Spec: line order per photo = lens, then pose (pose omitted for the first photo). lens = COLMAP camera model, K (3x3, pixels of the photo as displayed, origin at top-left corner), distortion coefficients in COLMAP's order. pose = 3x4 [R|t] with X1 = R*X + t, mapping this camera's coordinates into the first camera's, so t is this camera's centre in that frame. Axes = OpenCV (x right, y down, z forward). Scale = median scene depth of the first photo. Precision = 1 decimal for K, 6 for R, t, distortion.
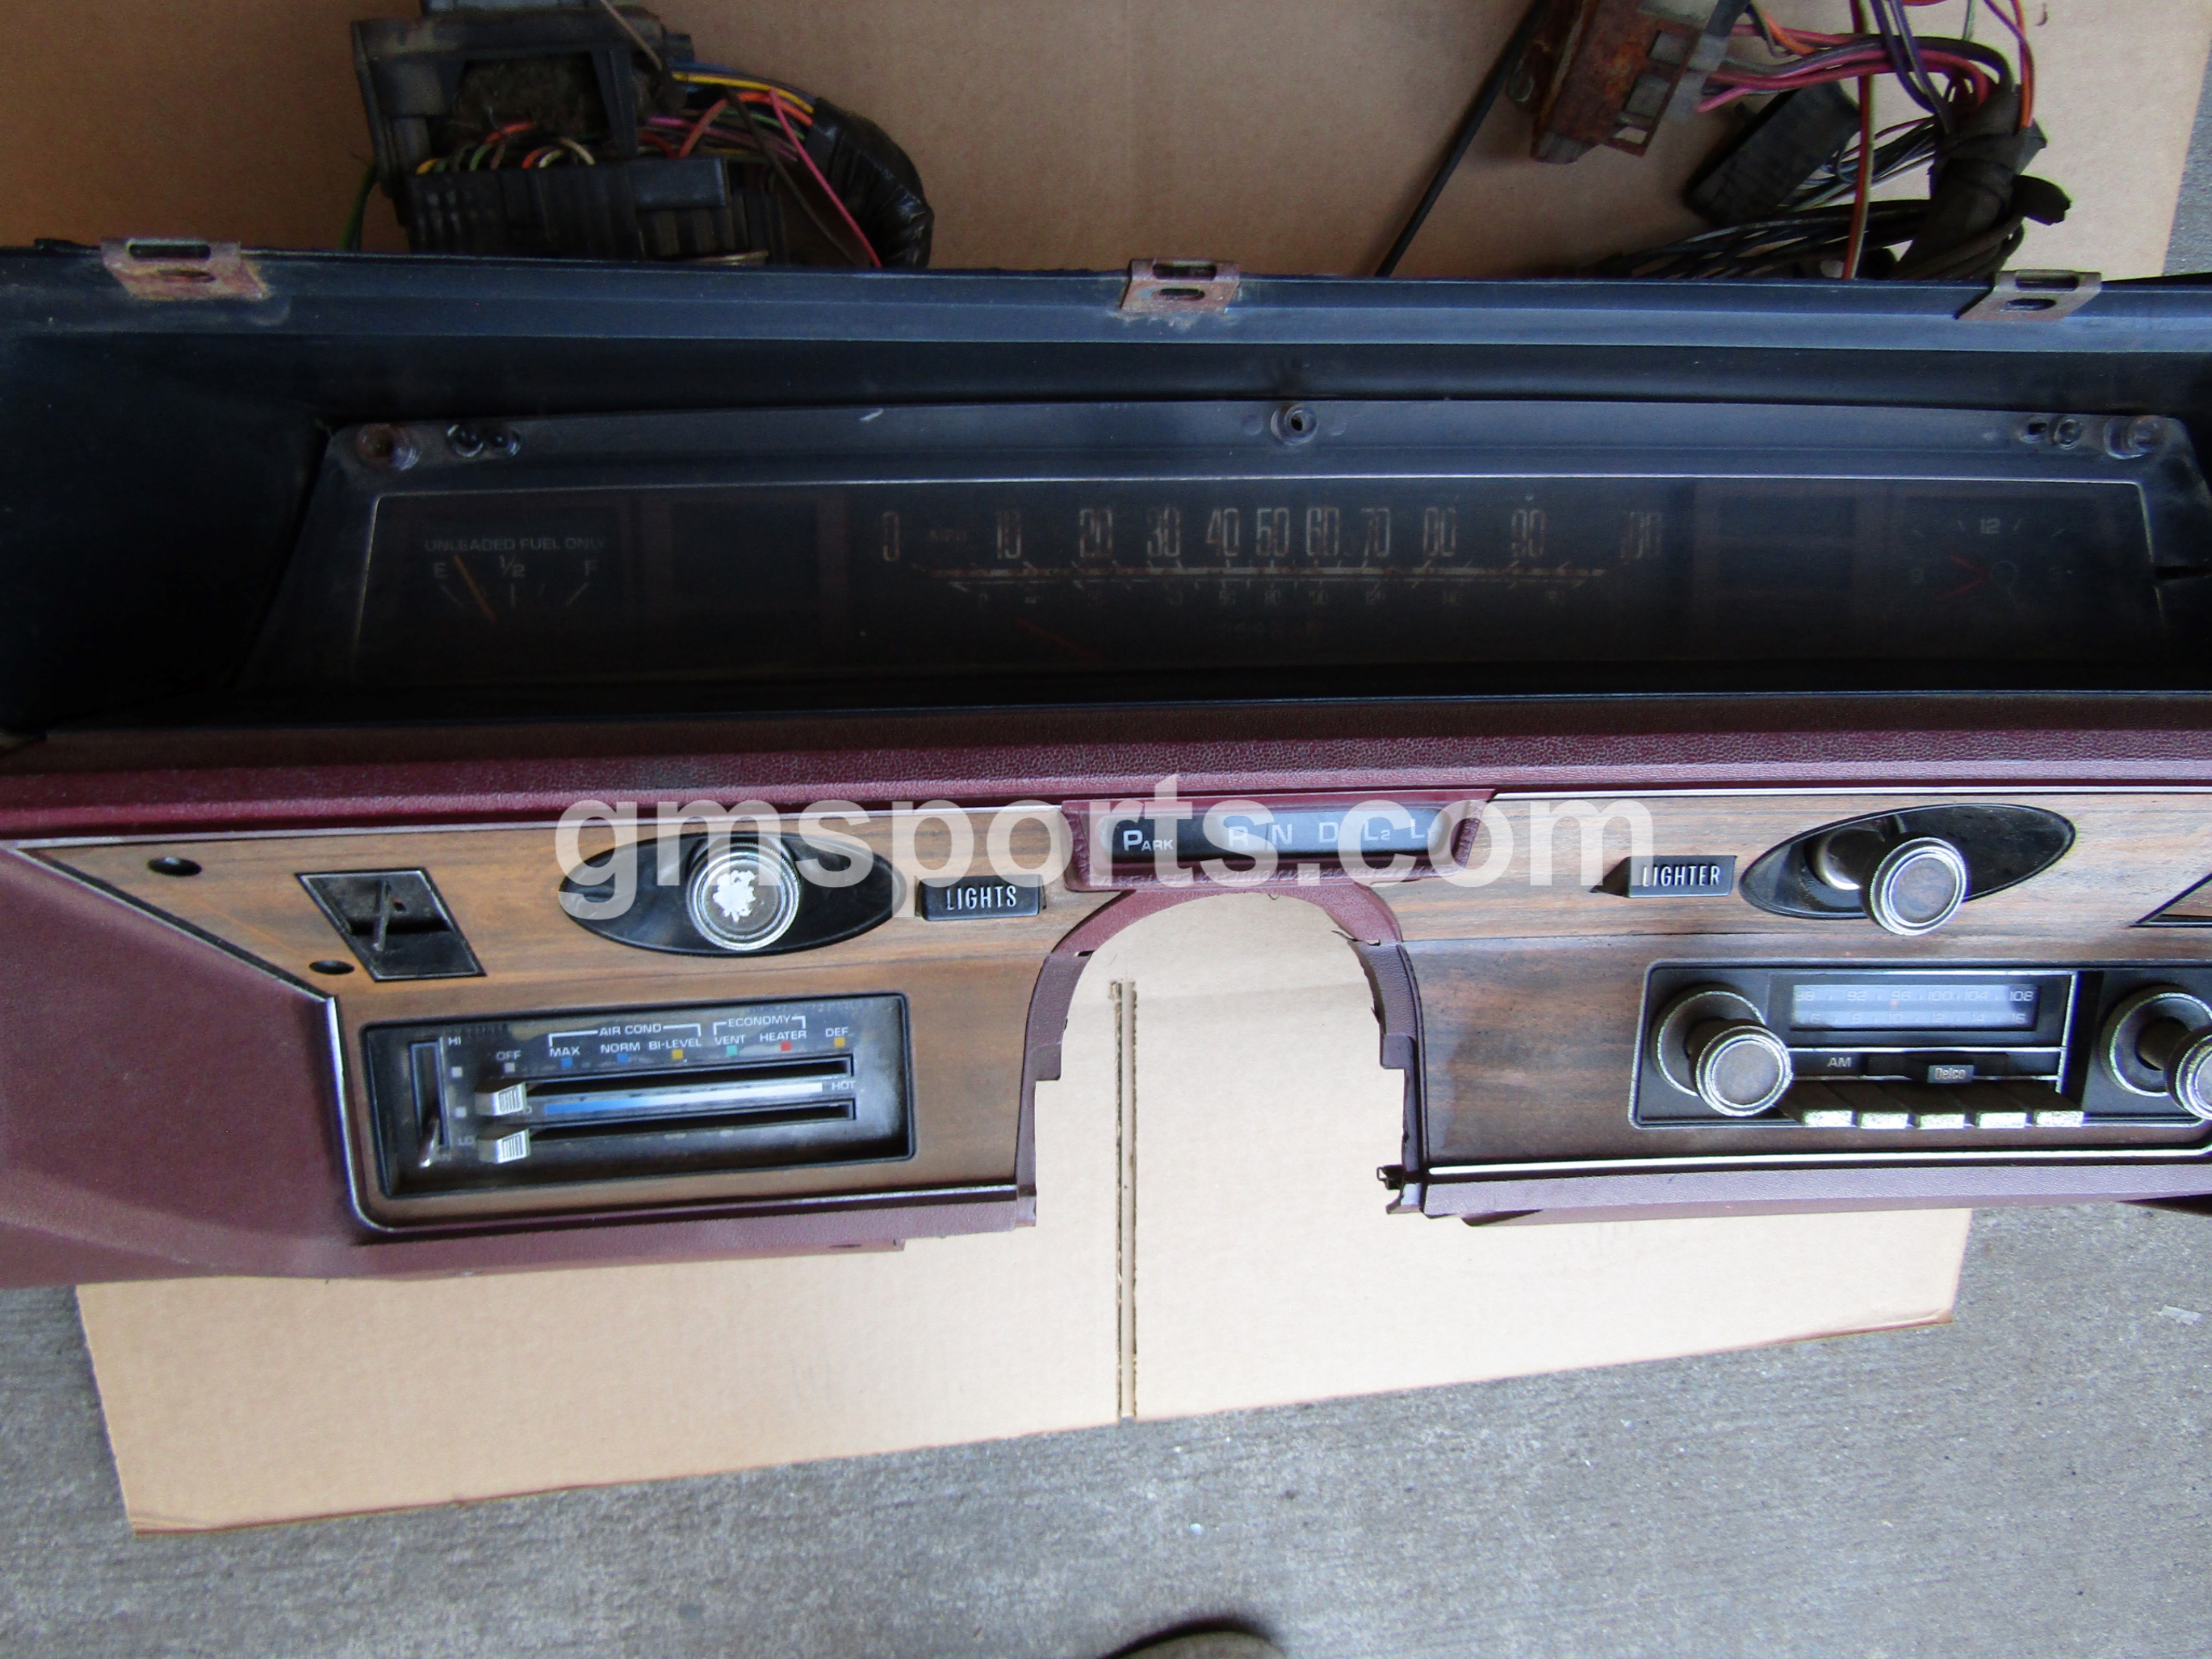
lens RADIAL K [[1571.0, 0, 1113.3], [0, 1571.0, 830.0], [0, 0, 1]] dist [-0.003423, -0.004666]
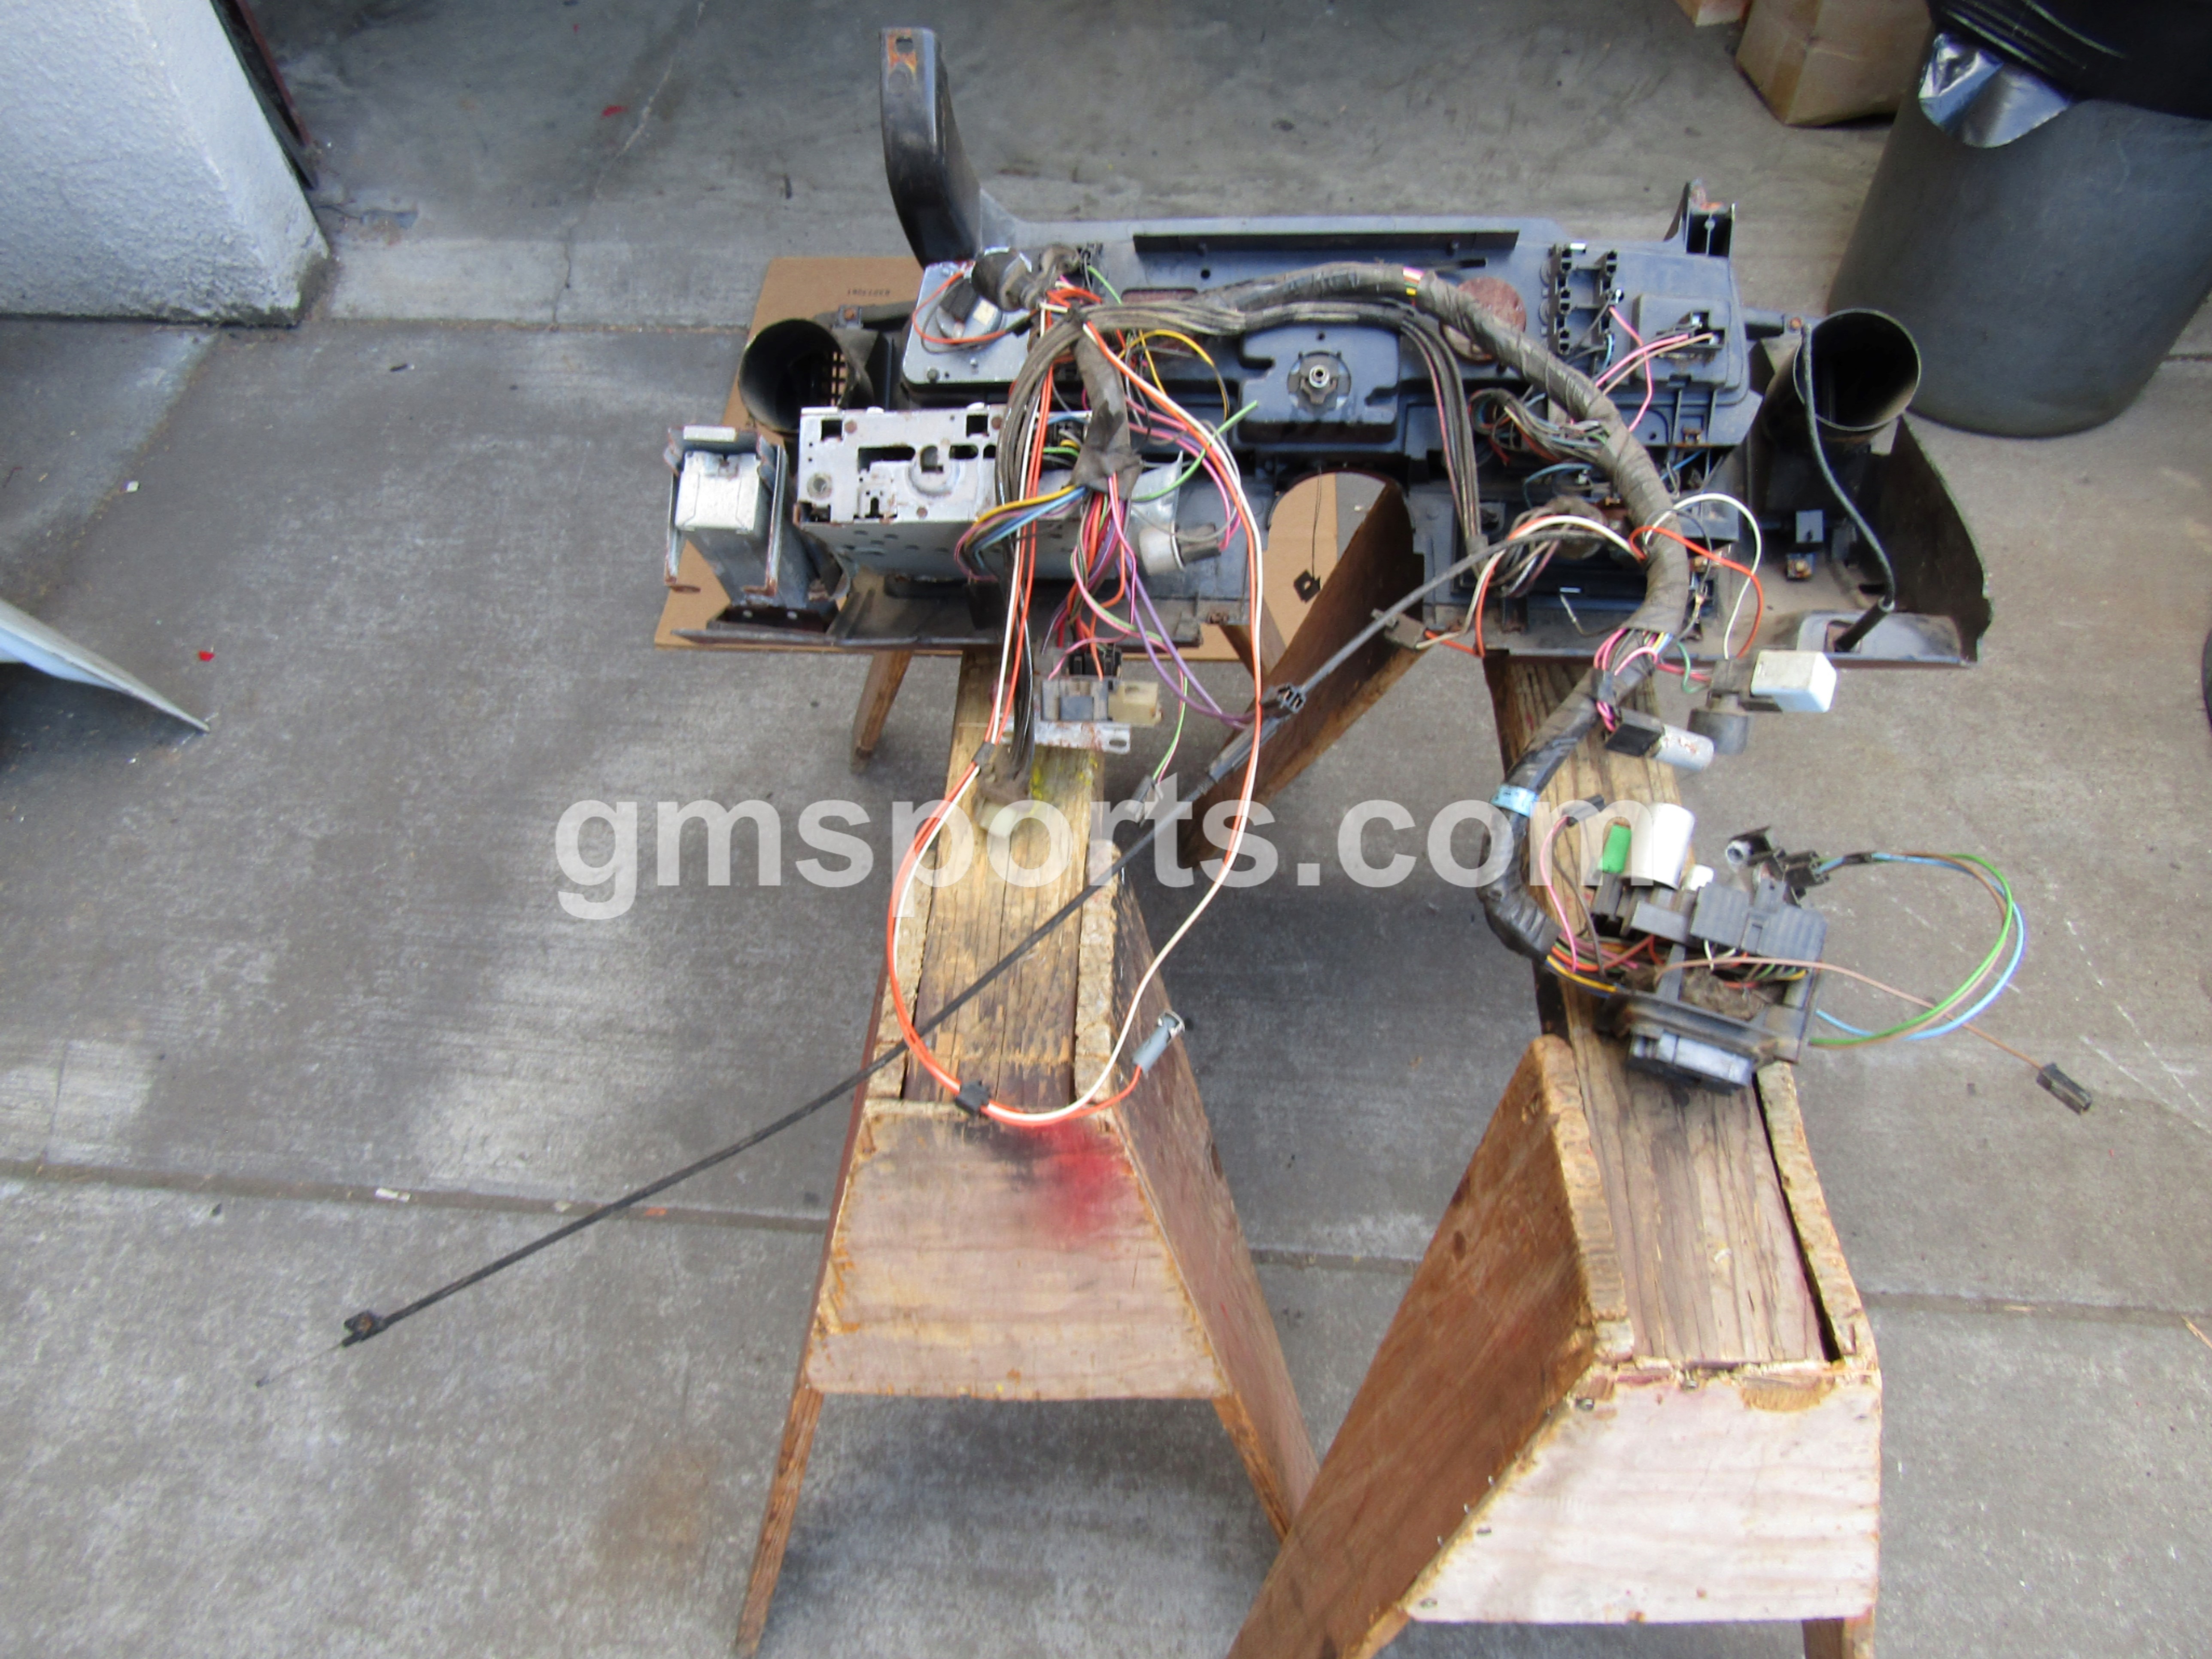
lens RADIAL K [[1571.0, 0, 1149.5], [0, 1571.0, 839.4], [0, 0, 1]] dist [-0.003423, -0.004666]
pose [[0.979458, -0.081208, -0.184574, 0.933890], [-0.107222, 0.565463, -0.817775, 3.417310], [0.170779, 0.820766, 0.545140, -0.182765]]
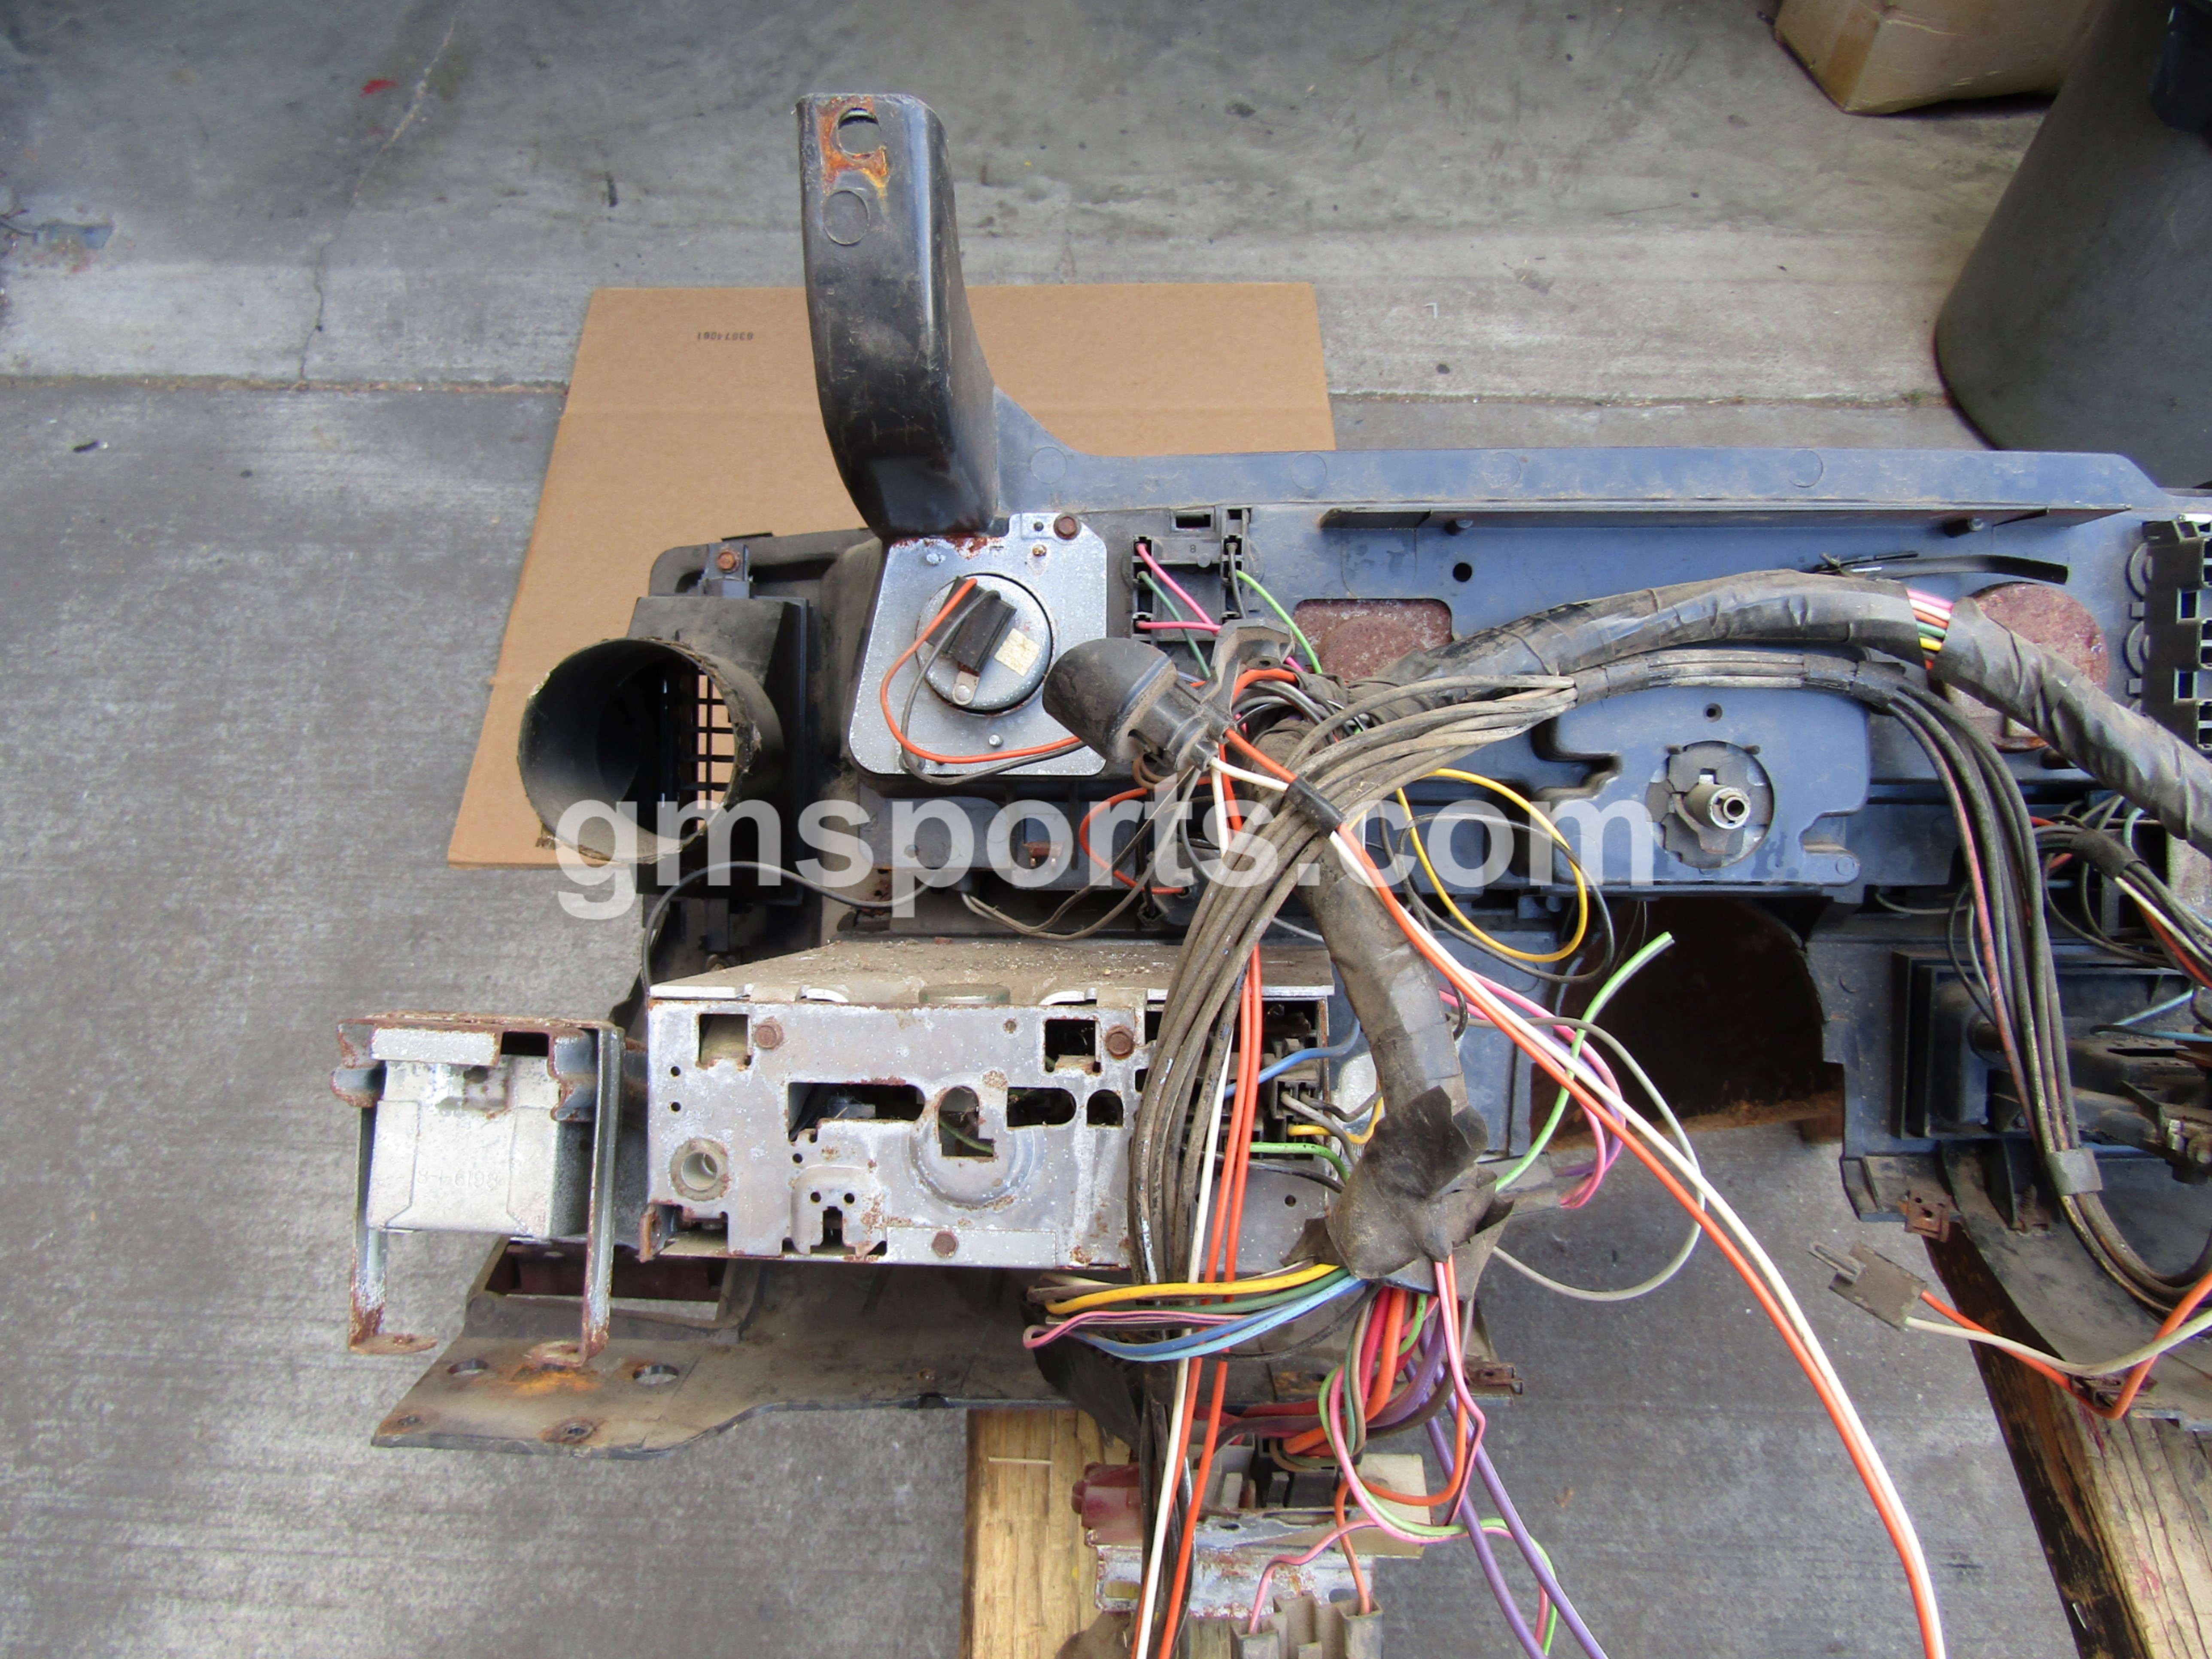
lens RADIAL K [[1571.0, 0, 1137.2], [0, 1571.0, 844.4], [0, 0, 1]] dist [-0.003423, -0.004666]
pose [[0.988069, -0.106319, -0.111431, 0.630156], [-0.026234, 0.596756, -0.801994, 2.434125], [0.151764, 0.795348, 0.586847, -0.154521]]
